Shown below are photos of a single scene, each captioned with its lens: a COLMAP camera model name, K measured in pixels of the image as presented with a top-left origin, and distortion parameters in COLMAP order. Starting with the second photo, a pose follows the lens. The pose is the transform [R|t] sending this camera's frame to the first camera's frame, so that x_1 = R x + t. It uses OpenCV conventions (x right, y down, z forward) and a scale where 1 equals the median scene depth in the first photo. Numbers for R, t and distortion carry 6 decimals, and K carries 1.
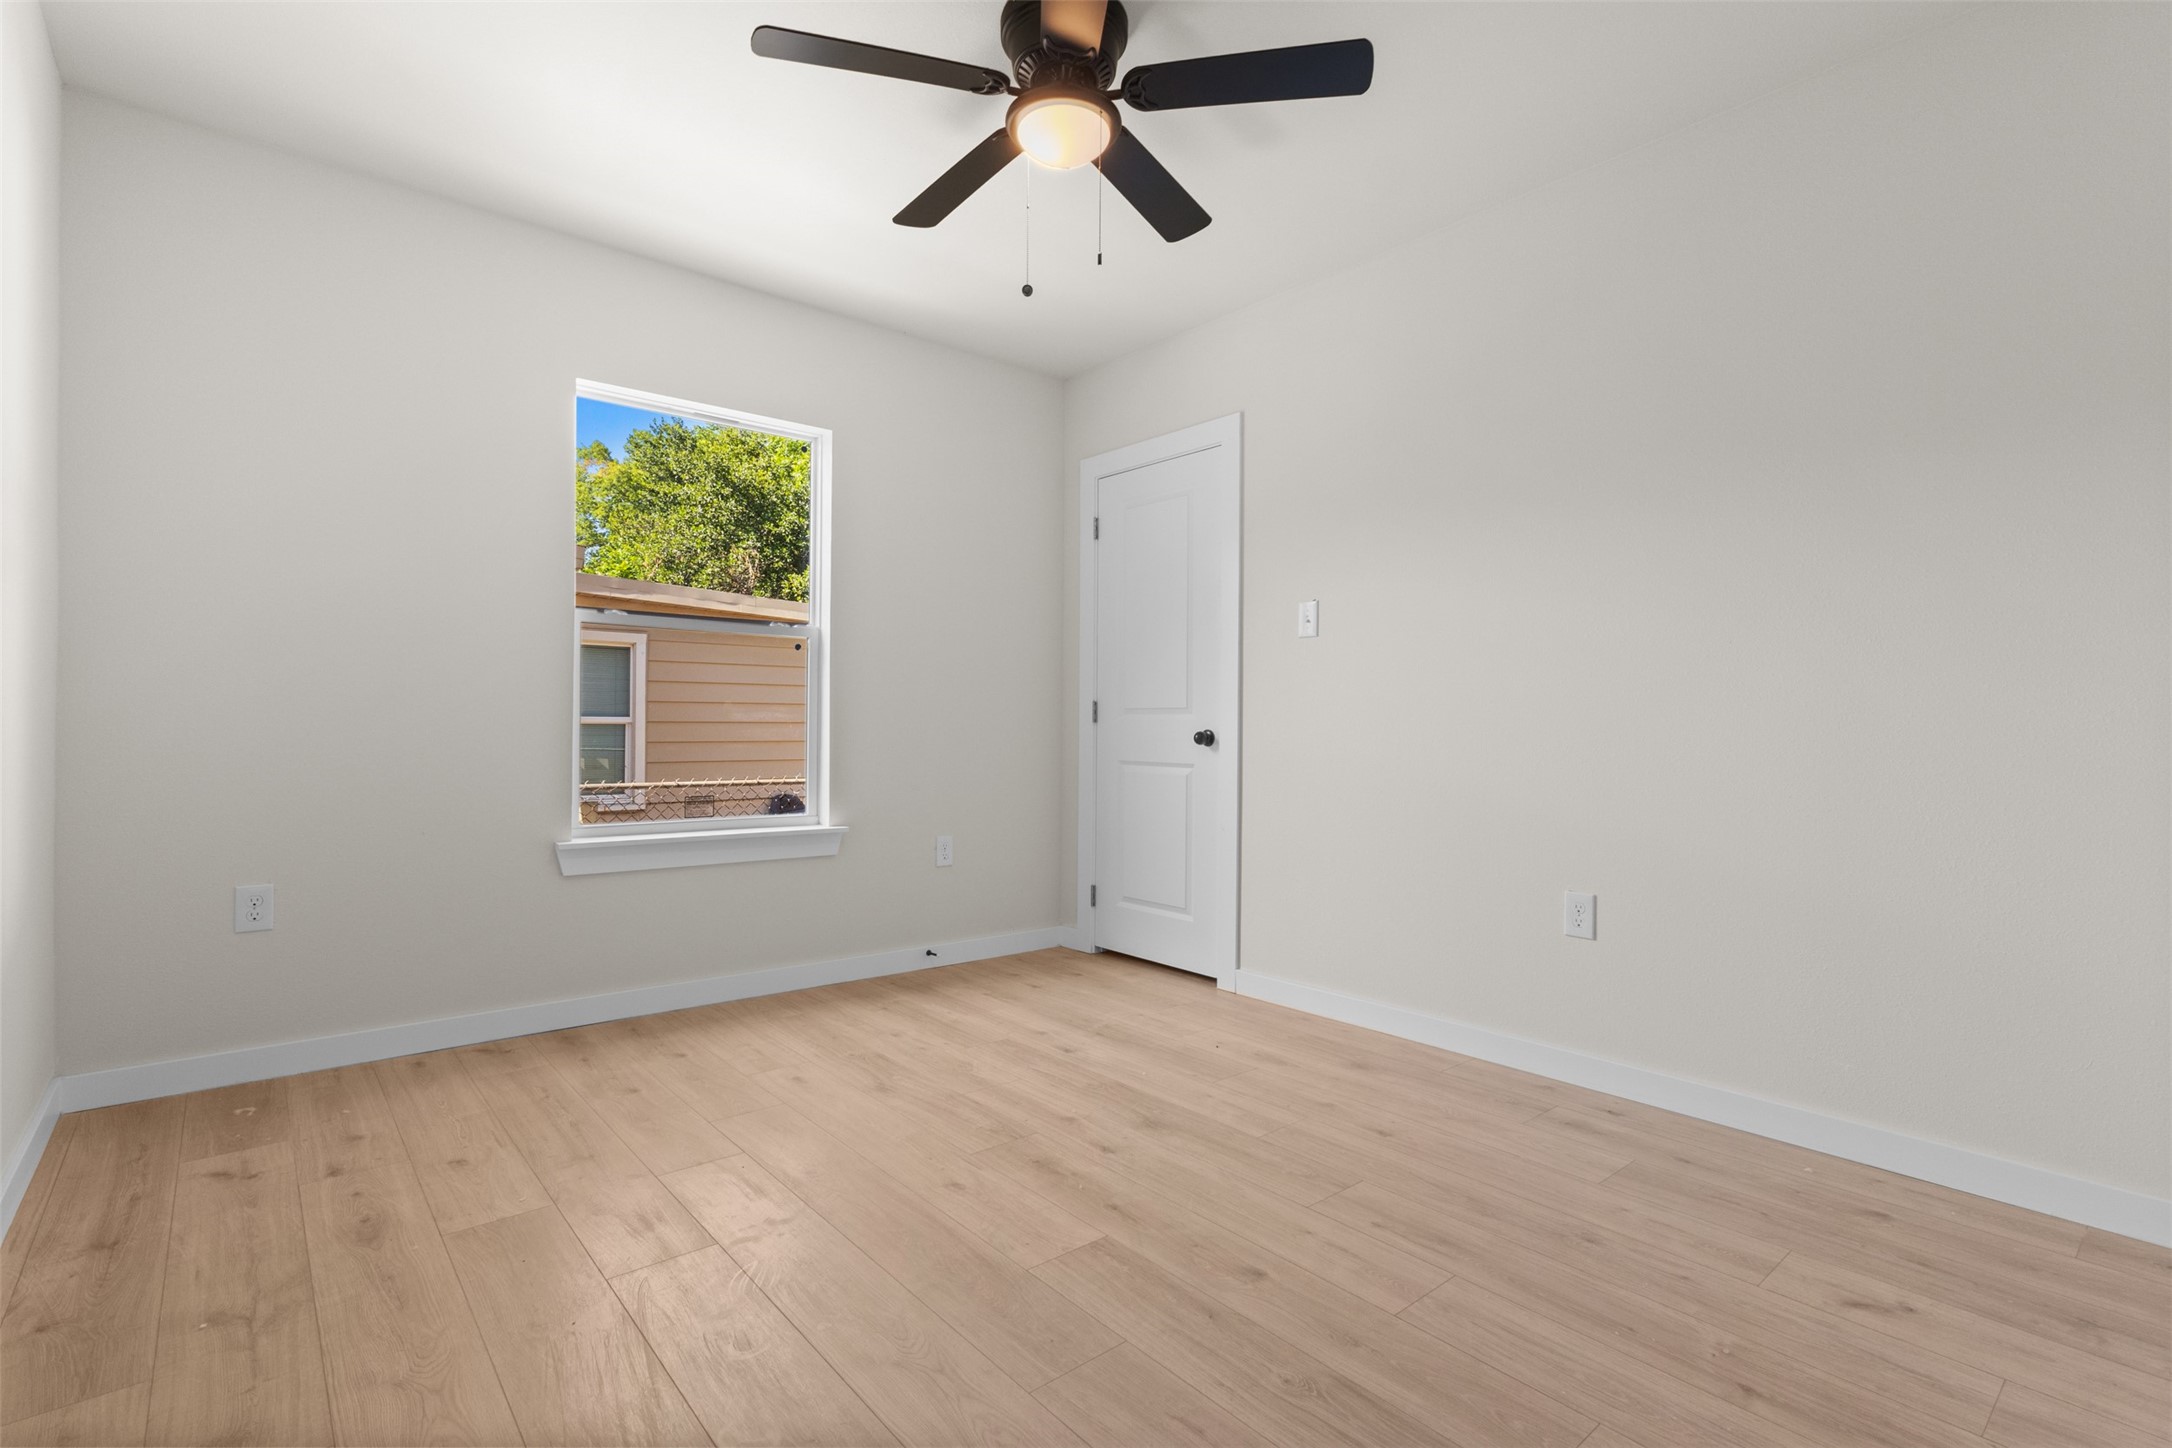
lens RADIAL K [[991.8, 0, 1086.0], [0, 991.8, 724.0], [0, 0, 1]] dist [0.001766, 0.000486]
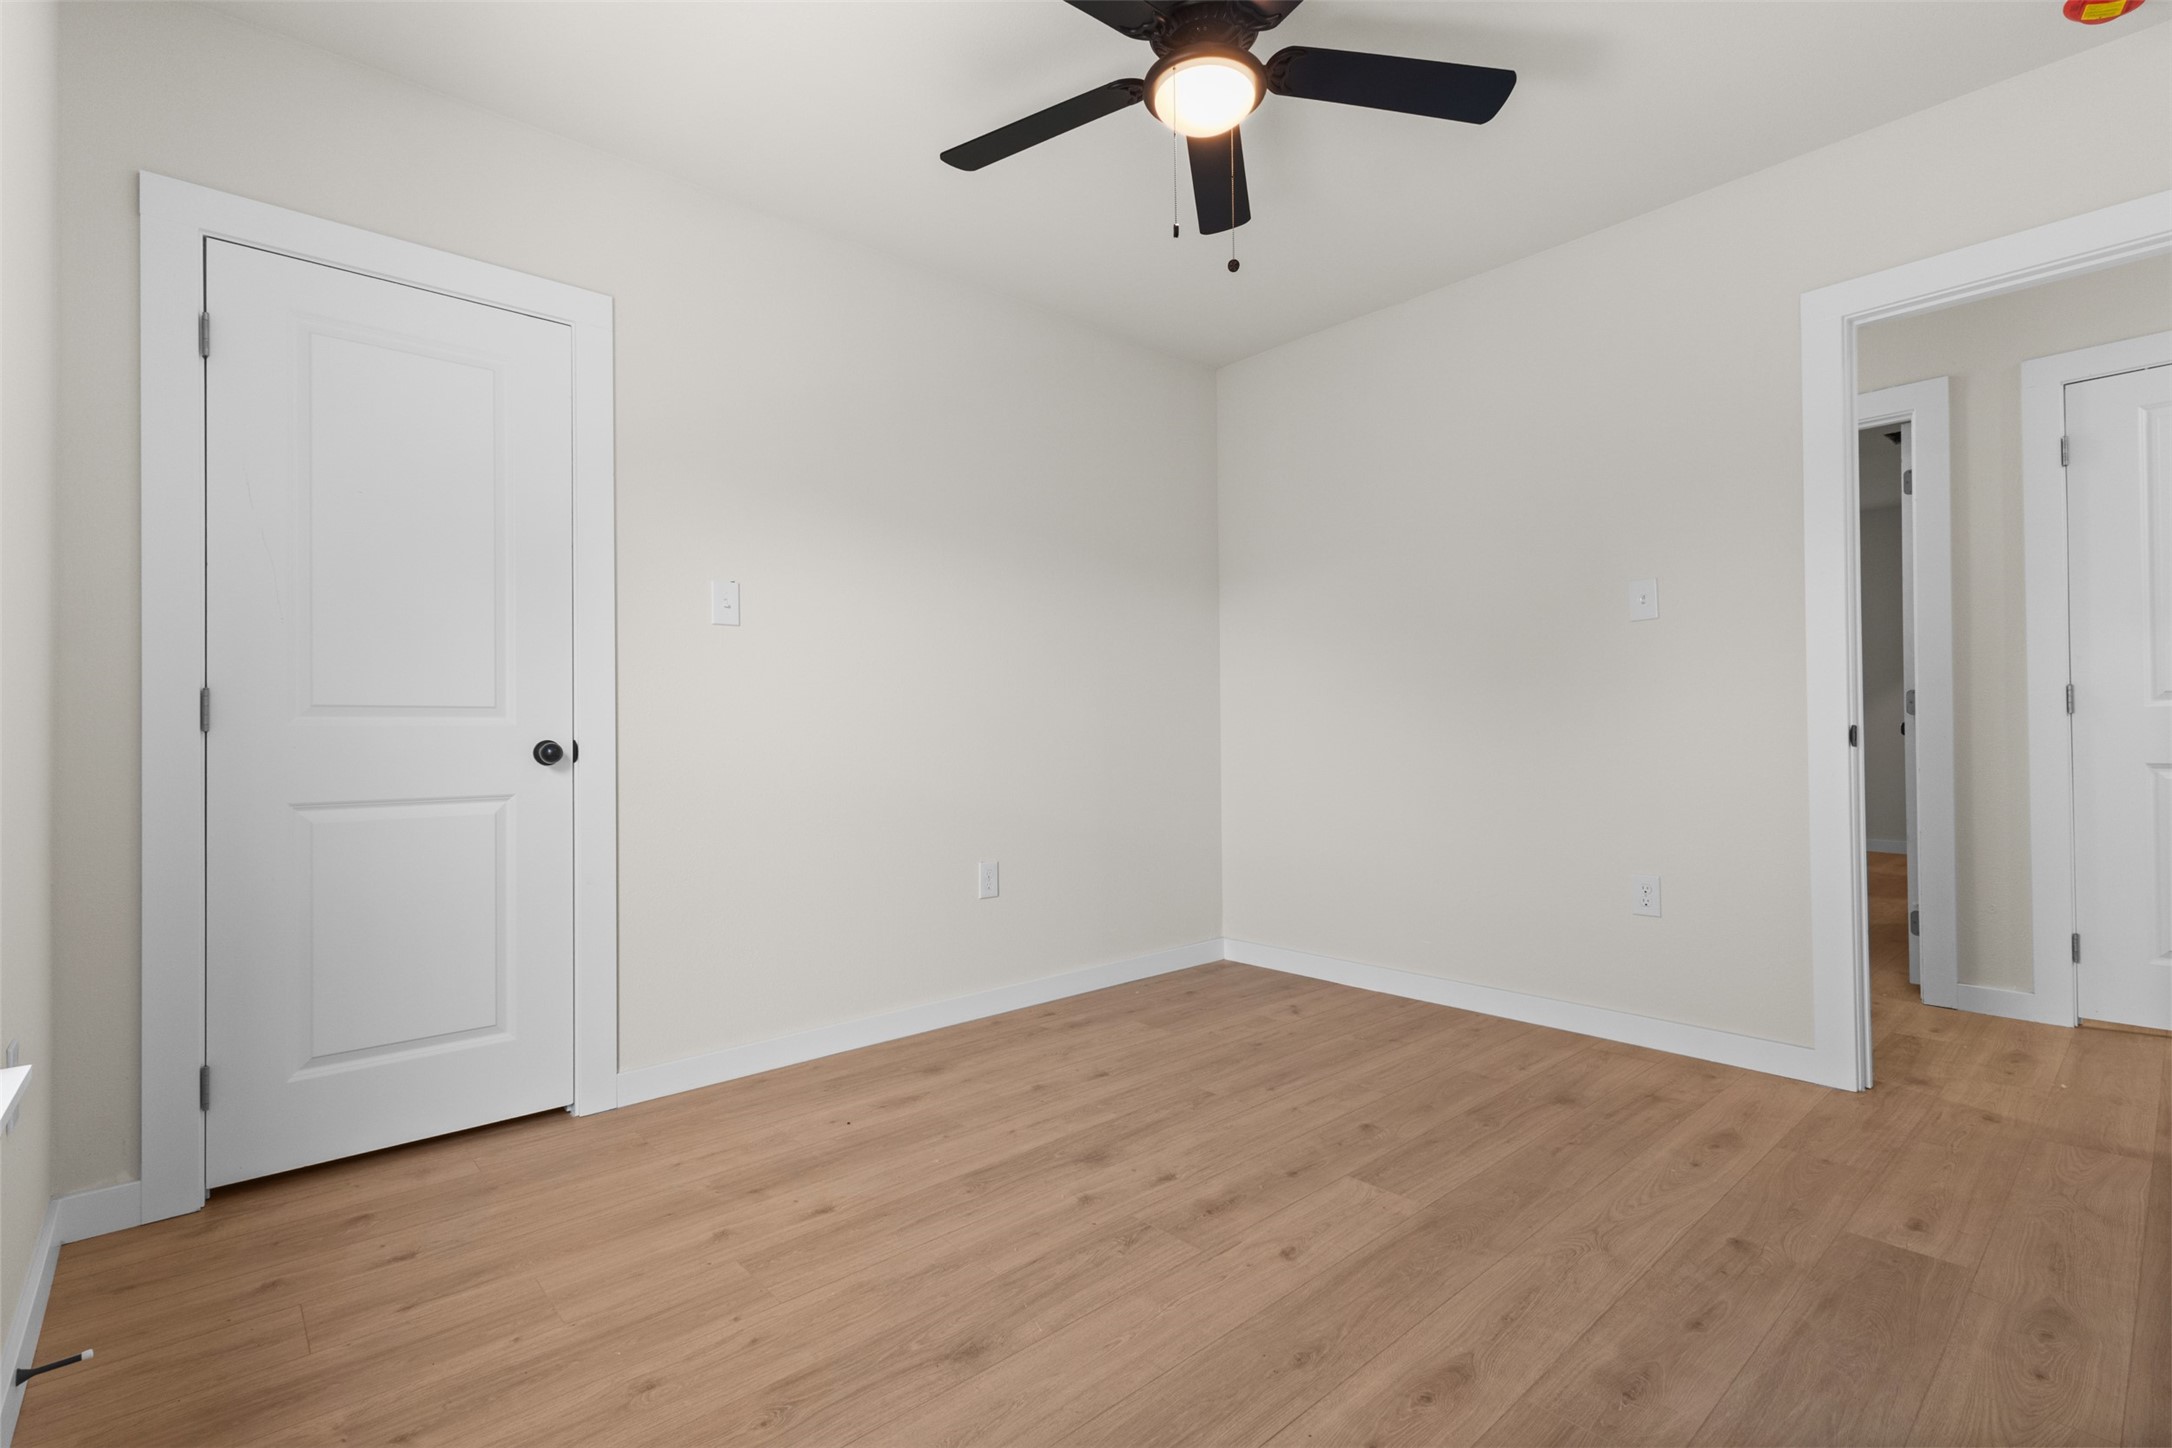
lens RADIAL K [[991.8, 0, 1086.0], [0, 991.8, 724.0], [0, 0, 1]] dist [0.001766, 0.000486]
pose [[-0.019550, -0.001396, 0.999808, -0.853871], [0.005283, 0.999985, 0.001500, -0.006892], [-0.999795, 0.005311, -0.019542, 1.008147]]
